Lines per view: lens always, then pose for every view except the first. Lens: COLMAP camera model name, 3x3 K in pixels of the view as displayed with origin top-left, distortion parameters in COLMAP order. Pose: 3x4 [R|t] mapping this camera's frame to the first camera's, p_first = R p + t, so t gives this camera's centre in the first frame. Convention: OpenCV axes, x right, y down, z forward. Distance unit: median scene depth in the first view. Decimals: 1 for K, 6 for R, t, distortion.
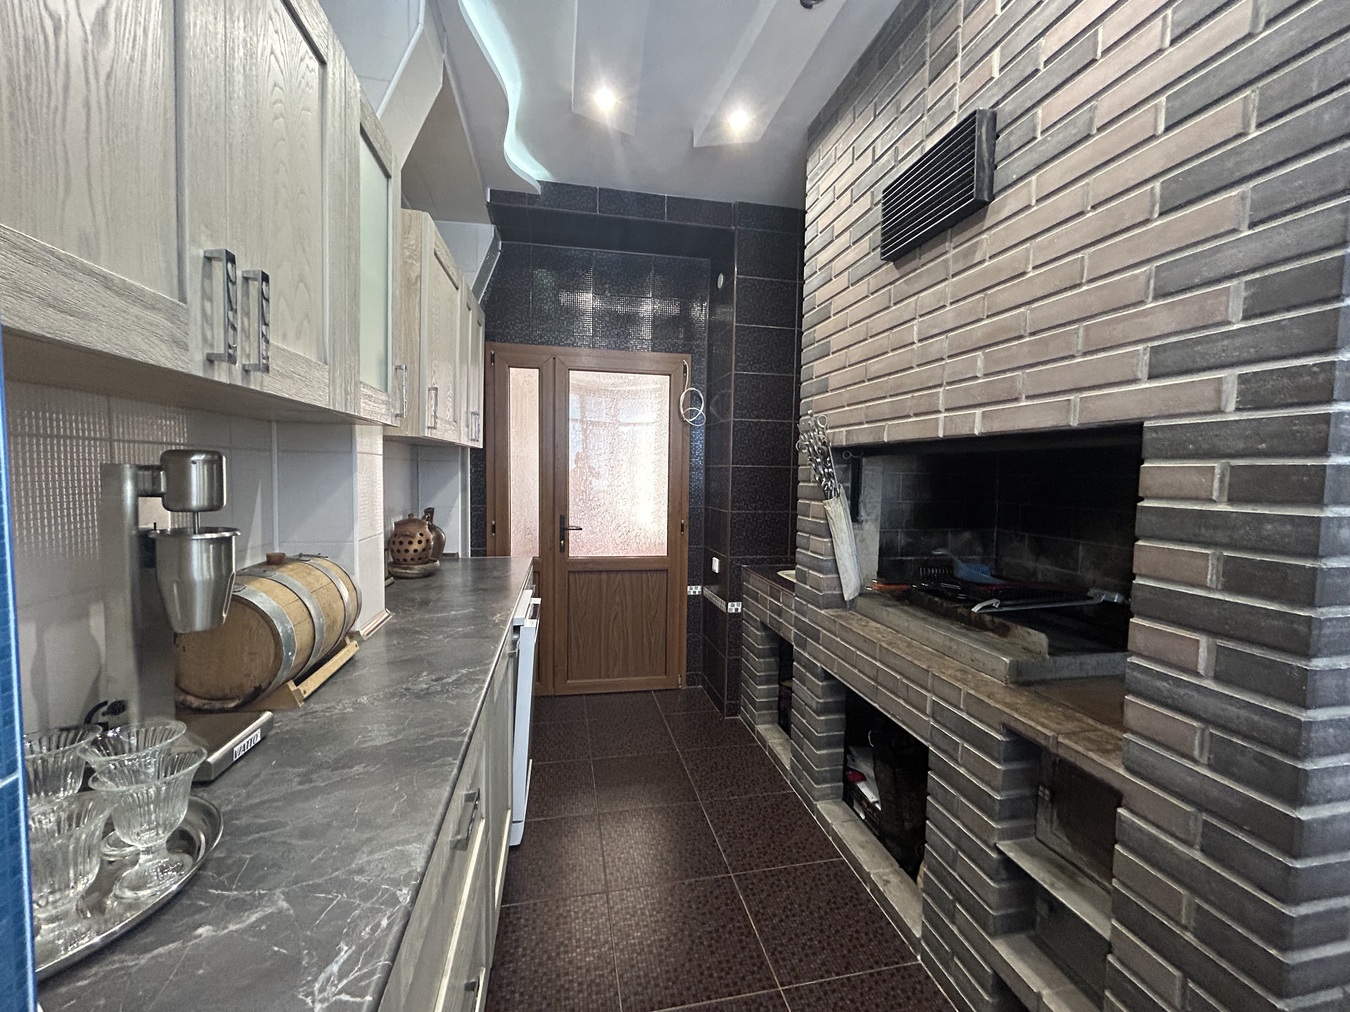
lens RADIAL K [[549.0, 0, 674.2], [0, 549.0, 504.4], [0, 0, 1]] dist [0.000514, -0.000326]
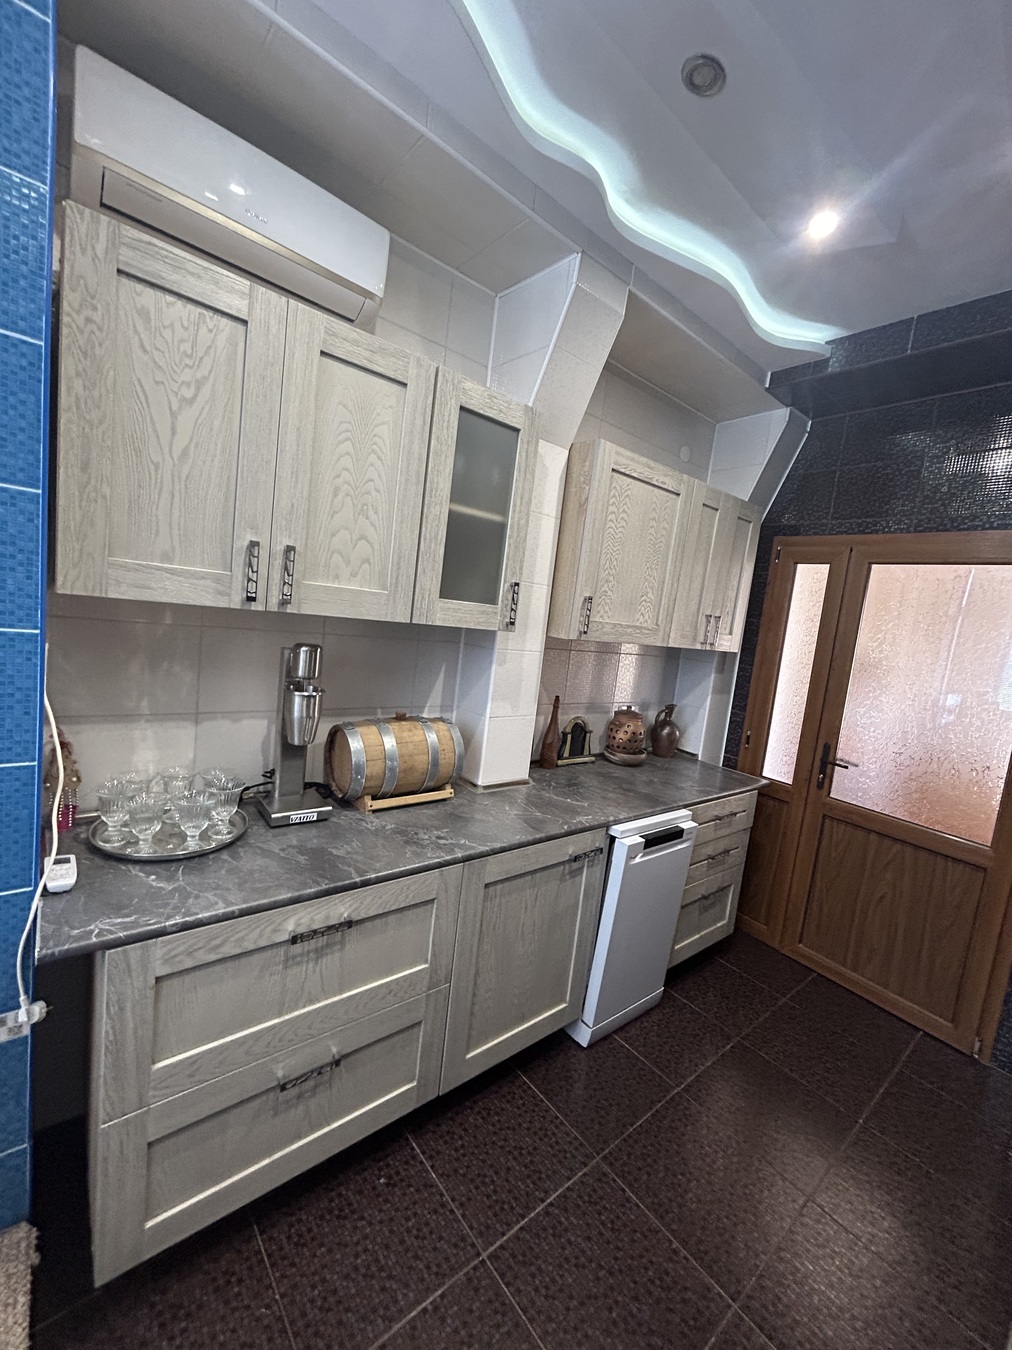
lens RADIAL K [[549.0, 0, 505.8], [0, 549.0, 674.4], [0, 0, 1]] dist [0.000514, -0.000326]
pose [[0.465622, 0.134174, -0.874754, 0.573462], [-0.157982, 0.985165, 0.067017, -0.129159], [0.870769, 0.106991, 0.479911, 0.417073]]
